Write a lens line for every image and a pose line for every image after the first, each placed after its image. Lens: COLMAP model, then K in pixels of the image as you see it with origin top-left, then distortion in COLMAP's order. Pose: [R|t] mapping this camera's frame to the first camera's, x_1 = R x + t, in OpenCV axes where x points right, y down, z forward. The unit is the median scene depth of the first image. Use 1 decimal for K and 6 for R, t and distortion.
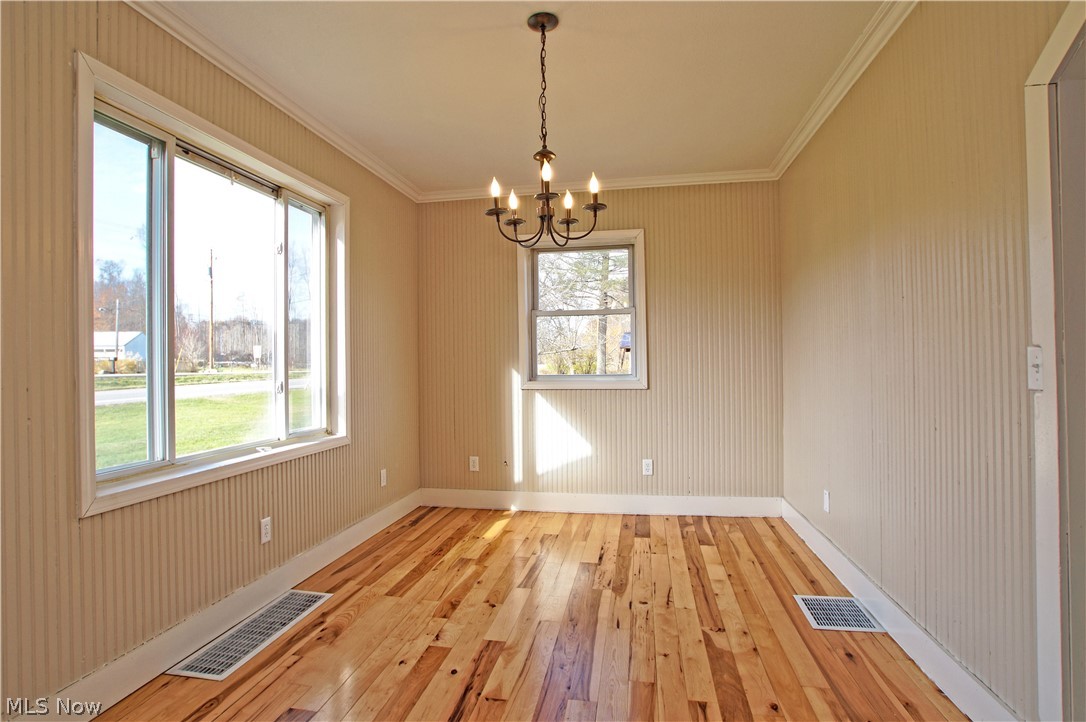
lens RADIAL K [[578.1, 0, 539.6], [0, 578.1, 354.3], [0, 0, 1]] dist [-0.071178, 0.035400]
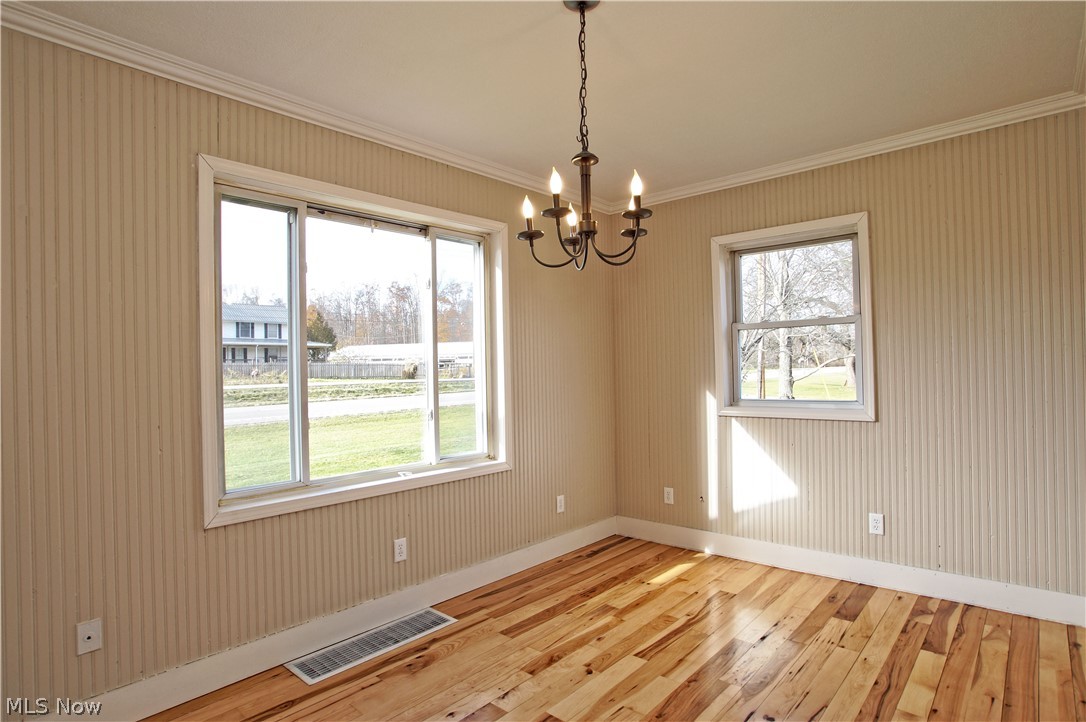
lens RADIAL K [[584.0, 0, 536.0], [0, 584.0, 362.9], [0, 0, 1]] dist [-0.074237, 0.037007]
pose [[0.854757, -0.012372, -0.518882, 0.254893], [0.017976, 0.999822, 0.005773, -0.038483], [0.518718, -0.014262, 0.854827, 0.162336]]
